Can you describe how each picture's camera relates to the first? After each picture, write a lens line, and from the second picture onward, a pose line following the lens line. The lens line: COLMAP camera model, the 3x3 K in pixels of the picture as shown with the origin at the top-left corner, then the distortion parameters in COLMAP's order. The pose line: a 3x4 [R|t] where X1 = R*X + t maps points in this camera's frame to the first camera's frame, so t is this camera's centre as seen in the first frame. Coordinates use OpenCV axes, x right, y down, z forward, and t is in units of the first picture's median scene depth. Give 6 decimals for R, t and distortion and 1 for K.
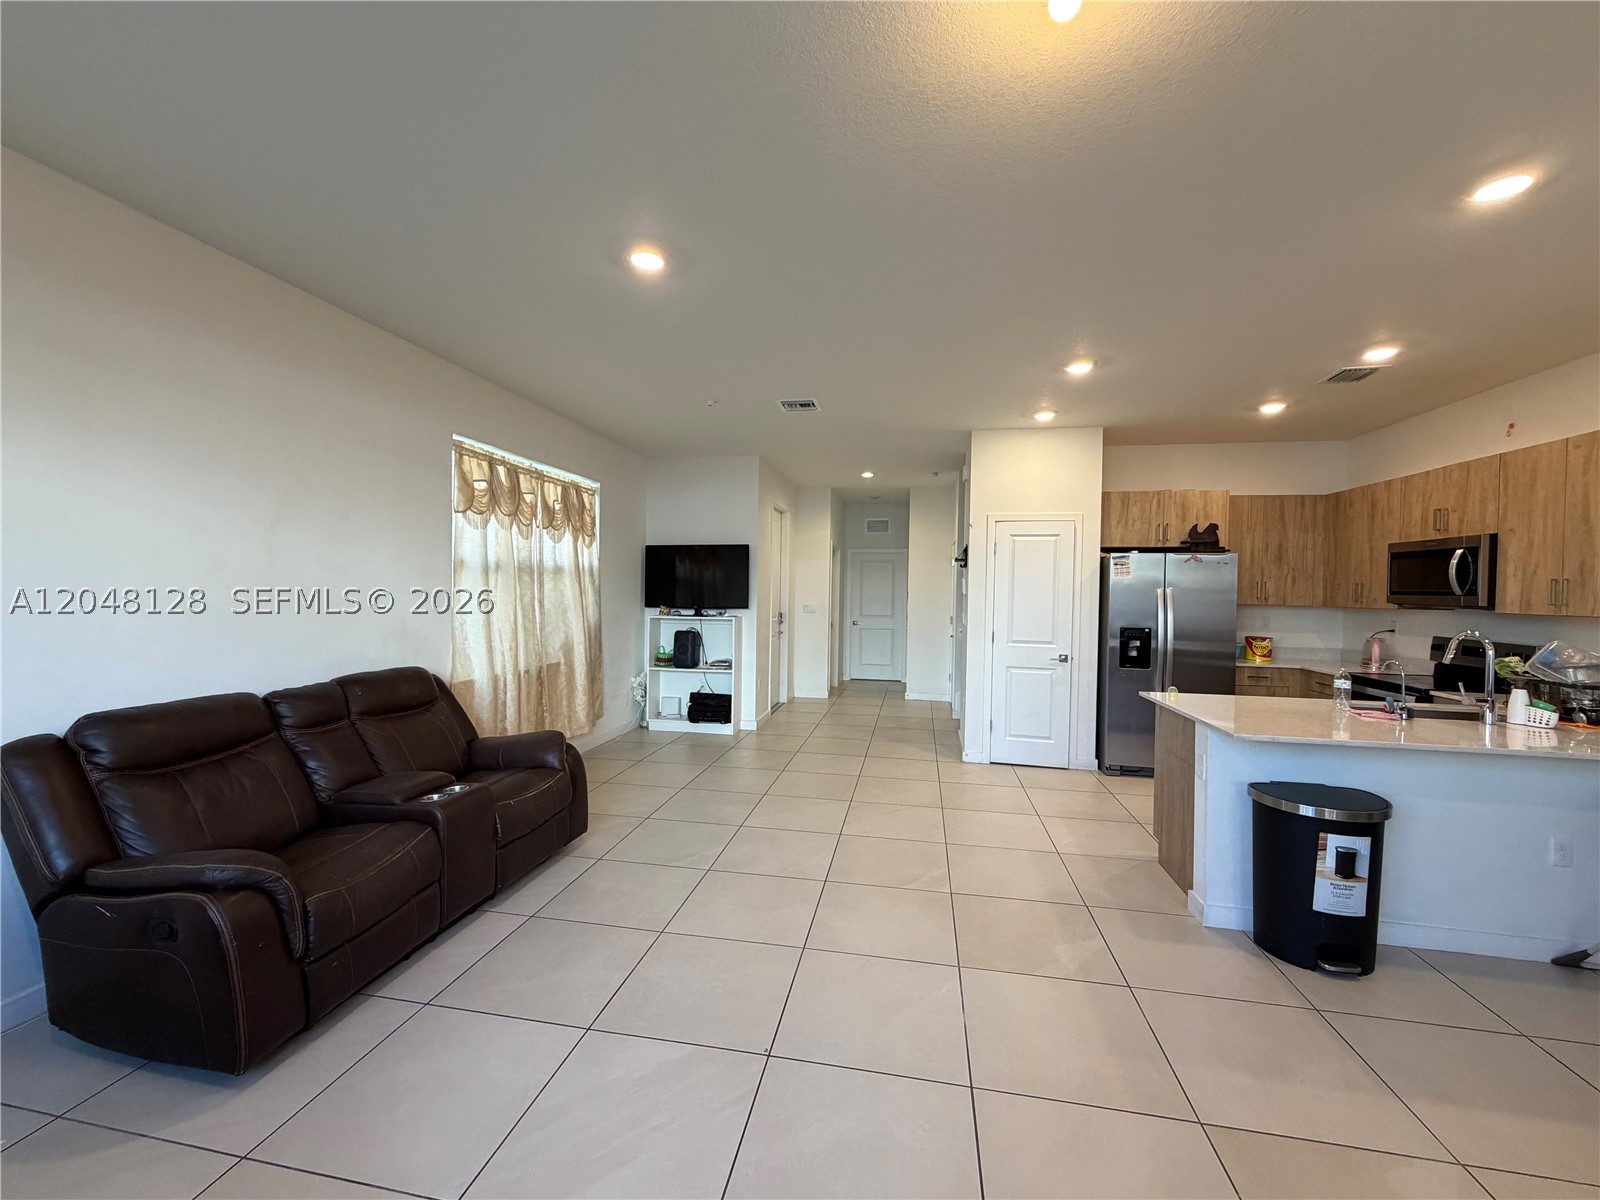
lens RADIAL K [[639.4, 0, 797.1], [0, 639.4, 598.3], [0, 0, 1]] dist [0.001159, 0.000259]
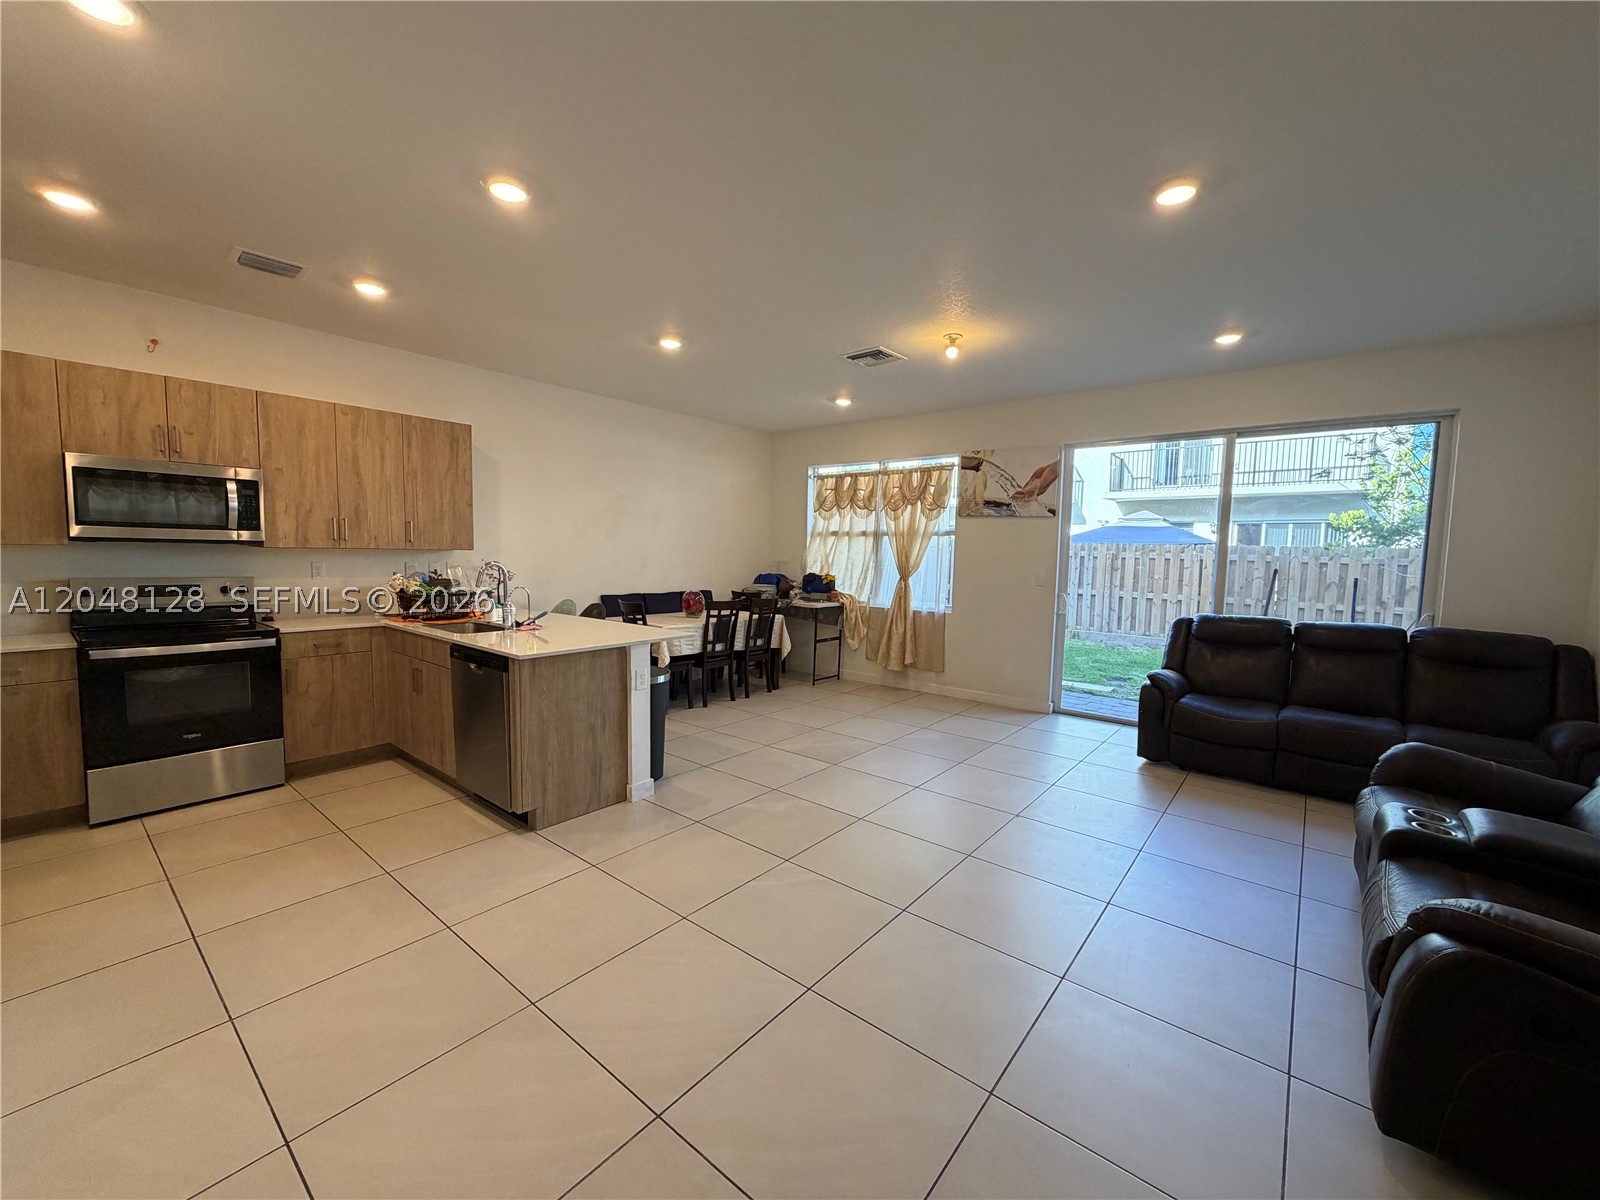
lens RADIAL K [[620.1, 0, 809.8], [0, 620.1, 600.3], [0, 0, 1]] dist [-0.000456, -0.000036]
pose [[-0.884282, -0.066851, 0.462142, -0.148320], [-0.023309, 0.994785, 0.099298, -0.011366], [-0.466370, 0.077036, -0.881229, 1.400226]]
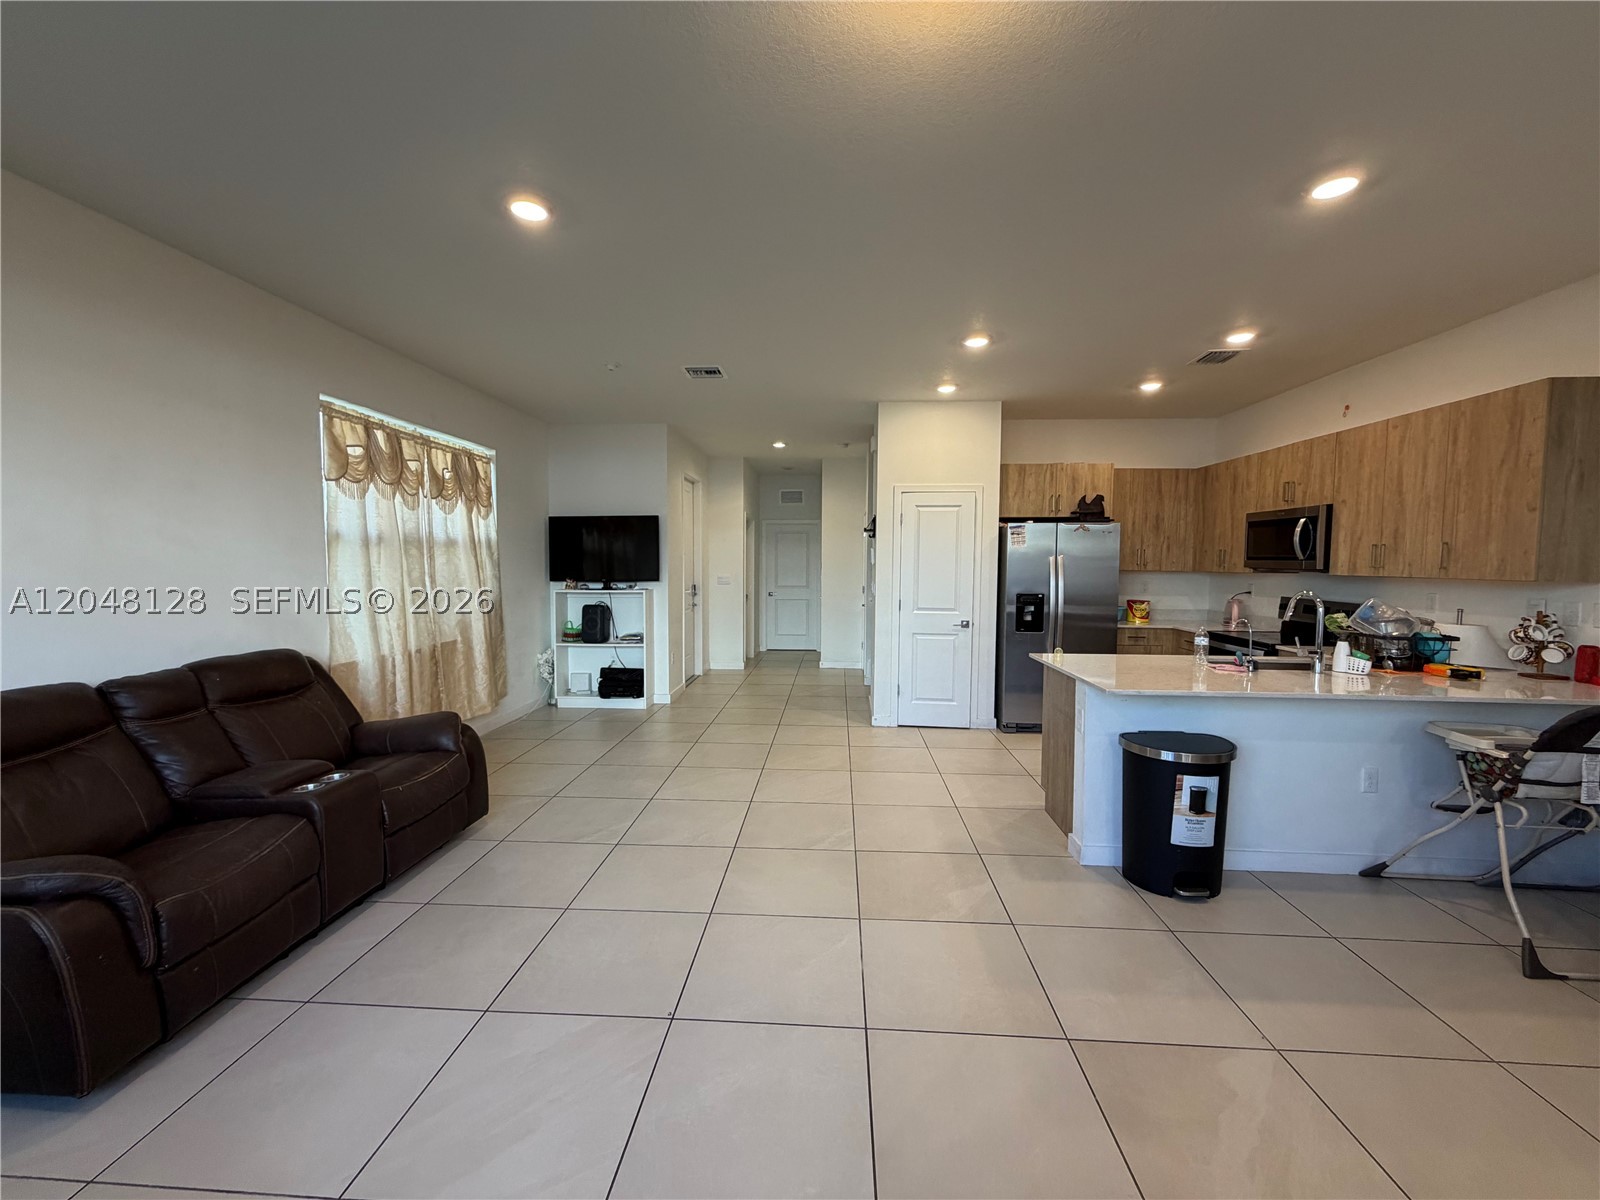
lens RADIAL K [[639.4, 0, 797.1], [0, 639.4, 598.3], [0, 0, 1]] dist [0.001159, 0.000259]
pose [[0.992134, -0.017703, 0.123926, 0.018776], [0.012208, 0.998914, 0.044961, 0.001577], [-0.124587, -0.043095, 0.991272, -0.002355]]
